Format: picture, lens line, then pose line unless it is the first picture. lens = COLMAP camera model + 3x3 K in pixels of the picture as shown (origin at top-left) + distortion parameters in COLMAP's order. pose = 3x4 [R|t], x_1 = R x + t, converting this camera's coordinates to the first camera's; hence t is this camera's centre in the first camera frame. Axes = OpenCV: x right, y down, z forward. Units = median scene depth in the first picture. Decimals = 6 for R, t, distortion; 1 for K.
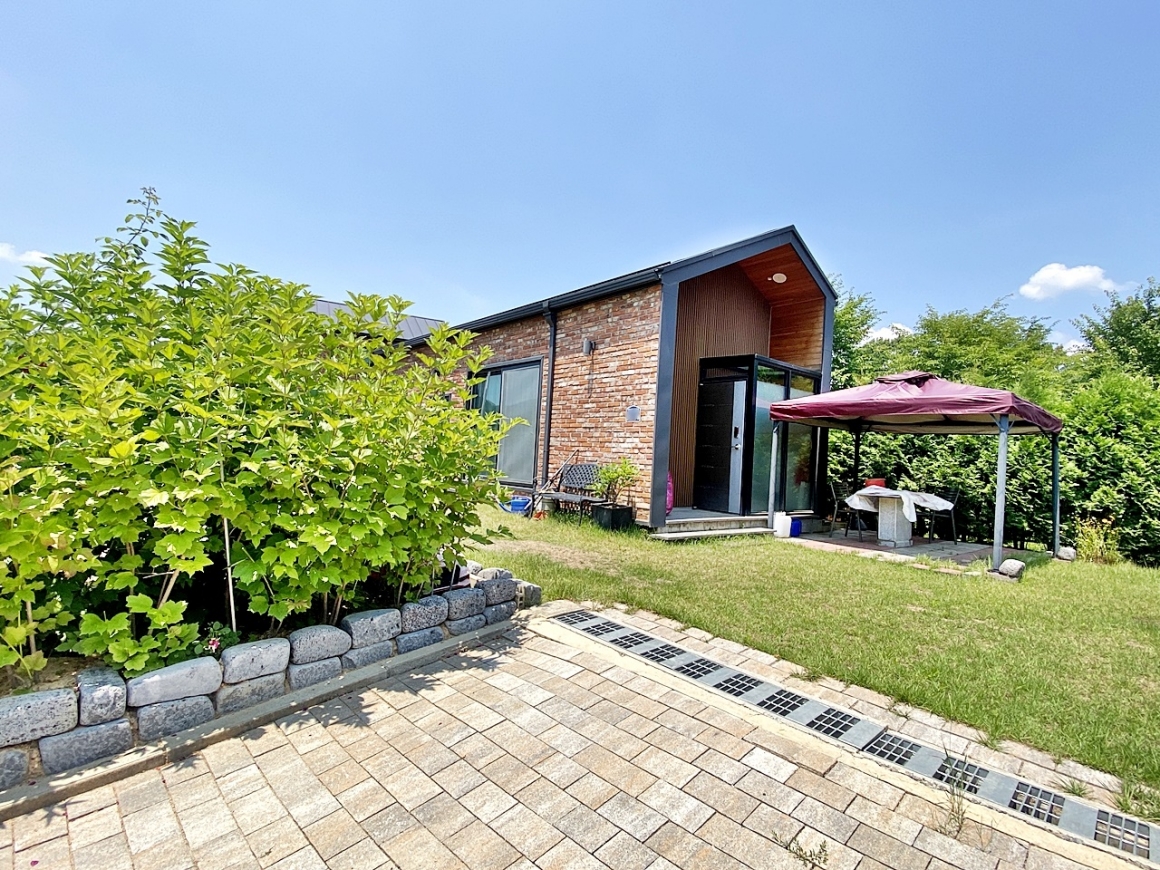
lens RADIAL K [[559.6, 0, 574.1], [0, 559.6, 436.2], [0, 0, 1]] dist [0.007070, -0.015626]
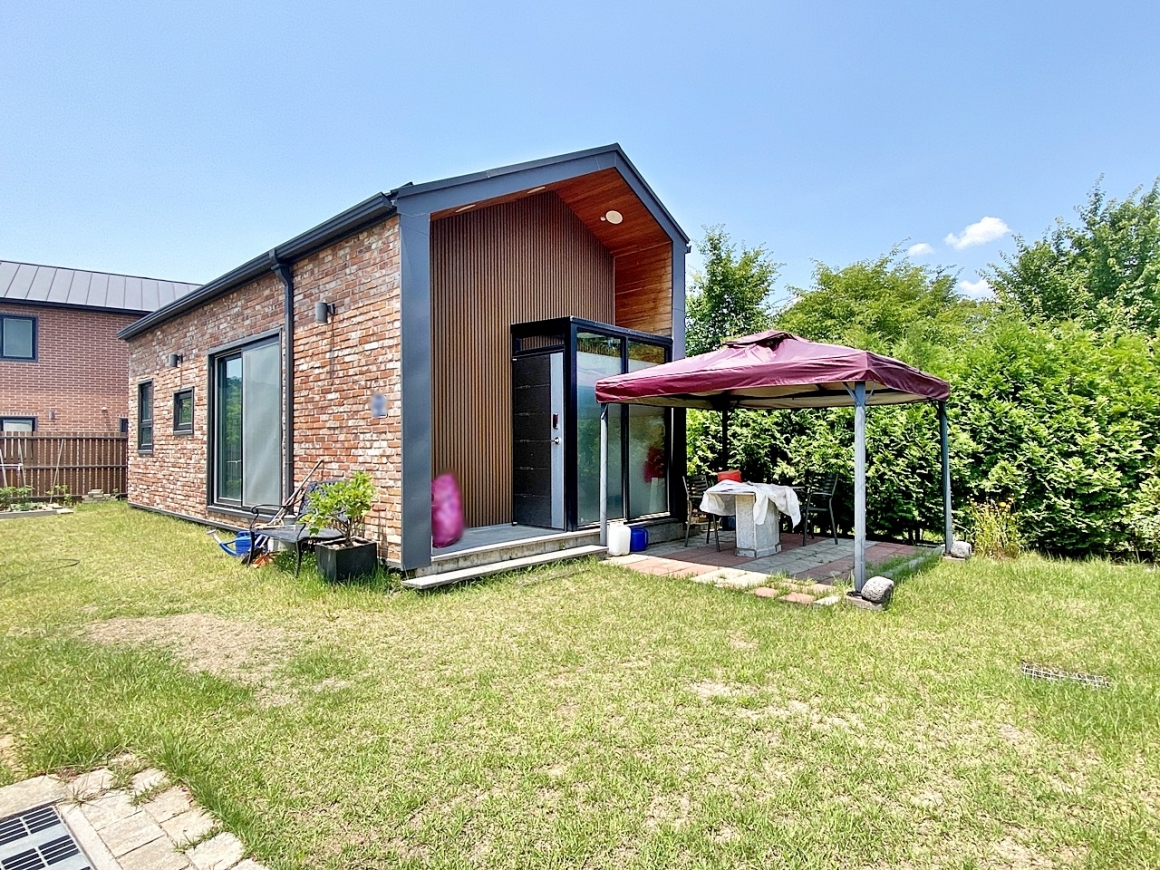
lens RADIAL K [[620.3, 0, 579.3], [0, 620.3, 438.8], [0, 0, 1]] dist [0.033851, -0.024722]
pose [[0.988212, -0.061766, 0.140079, 0.206895], [0.057718, 0.997795, 0.032782, -0.008671], [-0.141795, -0.024311, 0.989597, 0.172523]]
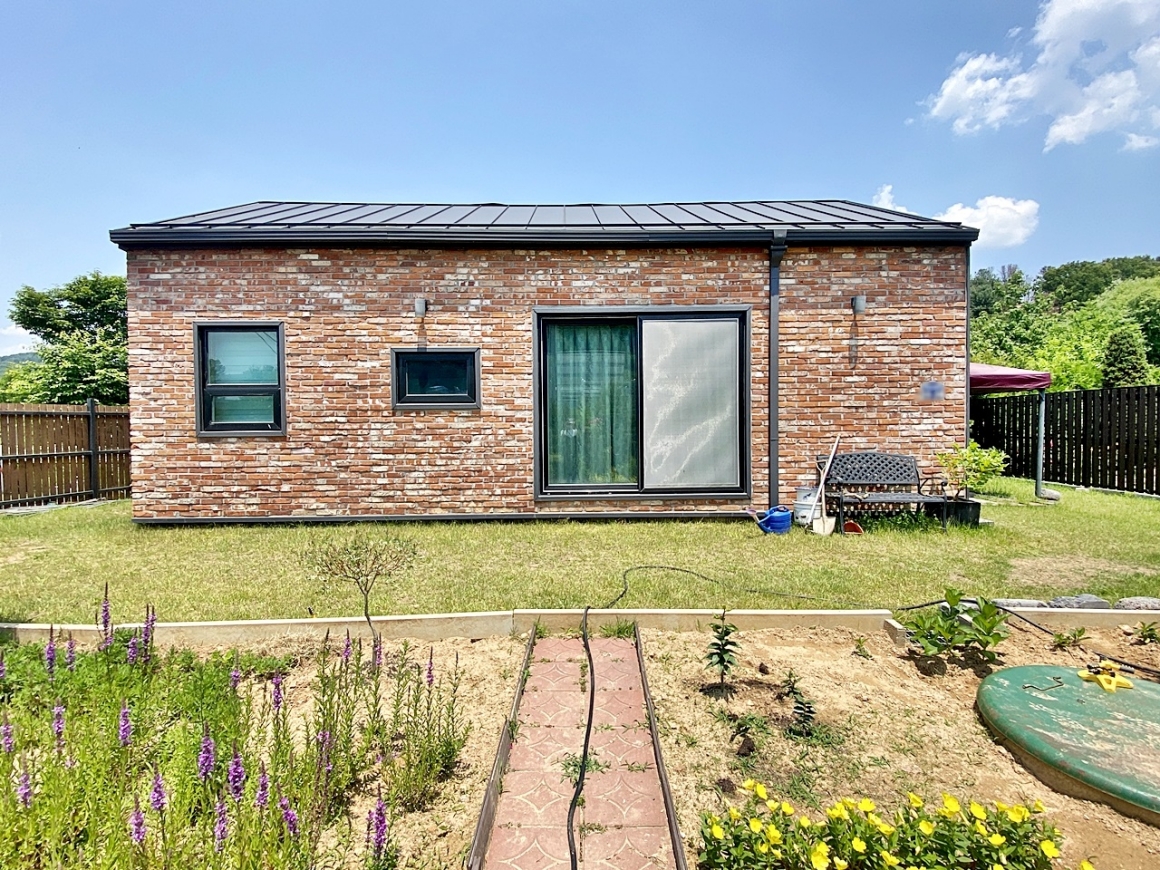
lens RADIAL K [[559.6, 0, 578.0], [0, 559.6, 436.1], [0, 0, 1]] dist [0.007070, -0.015626]
pose [[0.638636, -0.073175, 0.766022, -0.789315], [0.016263, 0.996529, 0.081636, -0.042349], [-0.769337, -0.039678, 0.637610, 0.744071]]
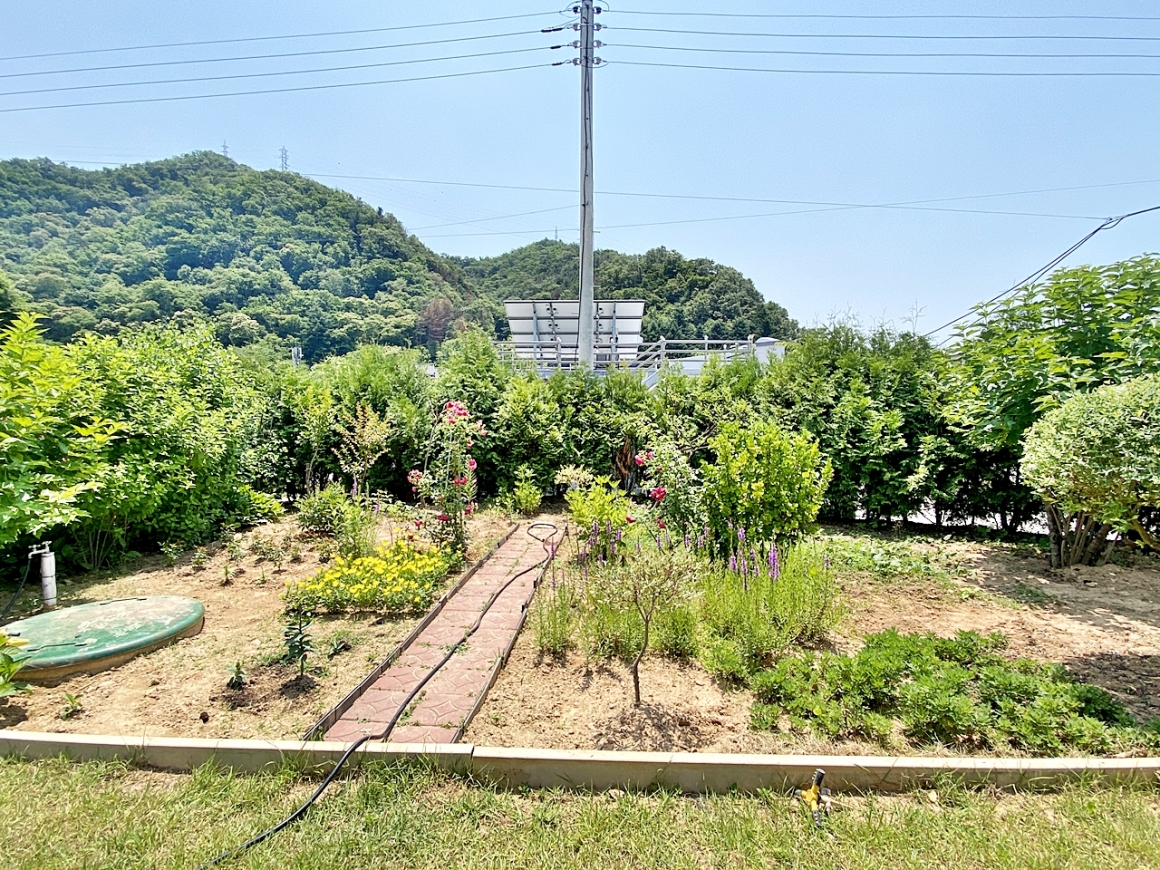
lens RADIAL K [[559.6, 0, 577.8], [0, 559.6, 439.0], [0, 0, 1]] dist [0.007070, -0.015626]
pose [[-0.674665, -0.001694, -0.738123, -0.348557], [-0.018849, 0.999711, 0.014934, -0.027071], [0.737884, 0.023988, -0.674501, 1.246568]]
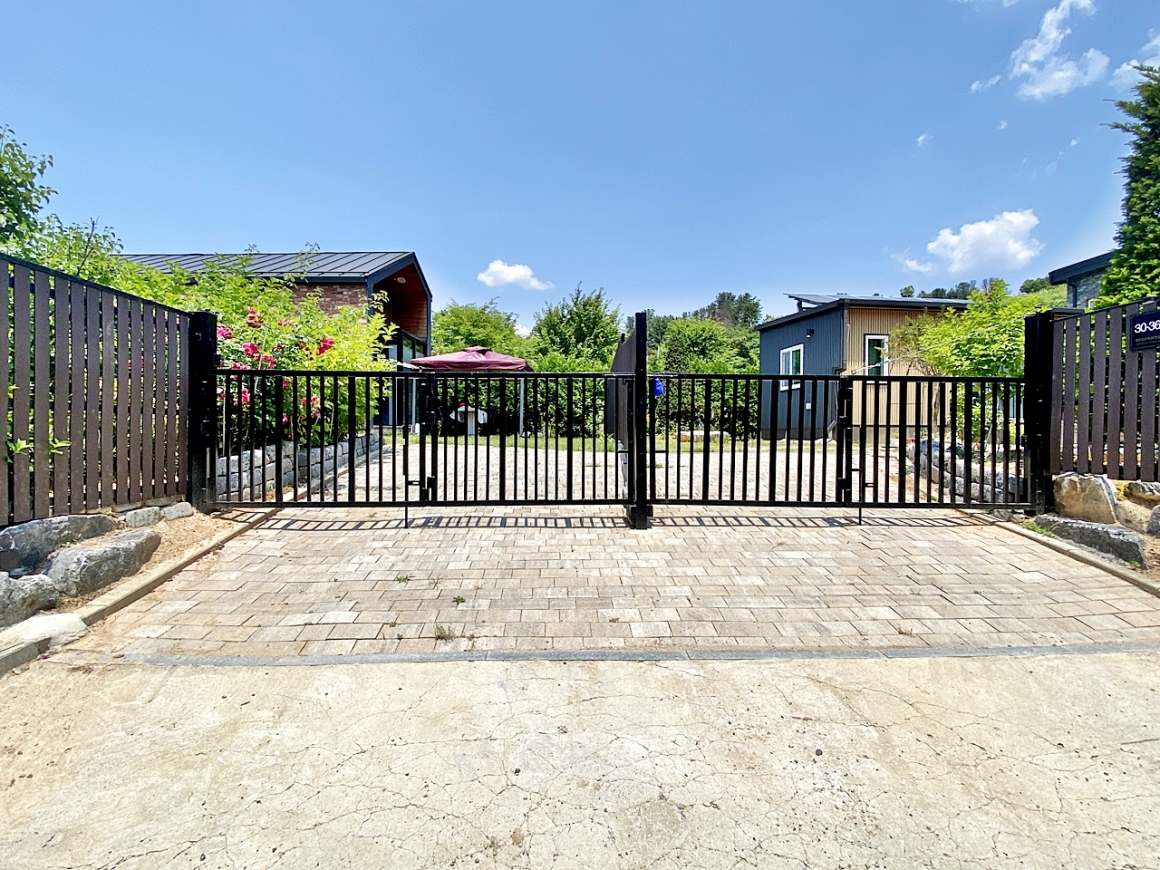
lens RADIAL K [[559.6, 0, 580.1], [0, 559.6, 452.0], [0, 0, 1]] dist [0.007070, -0.015626]
pose [[0.662074, -0.078803, 0.745284, -0.588930], [0.005584, 0.994948, 0.100241, 0.050780], [-0.749418, -0.062205, 0.659169, -0.510294]]
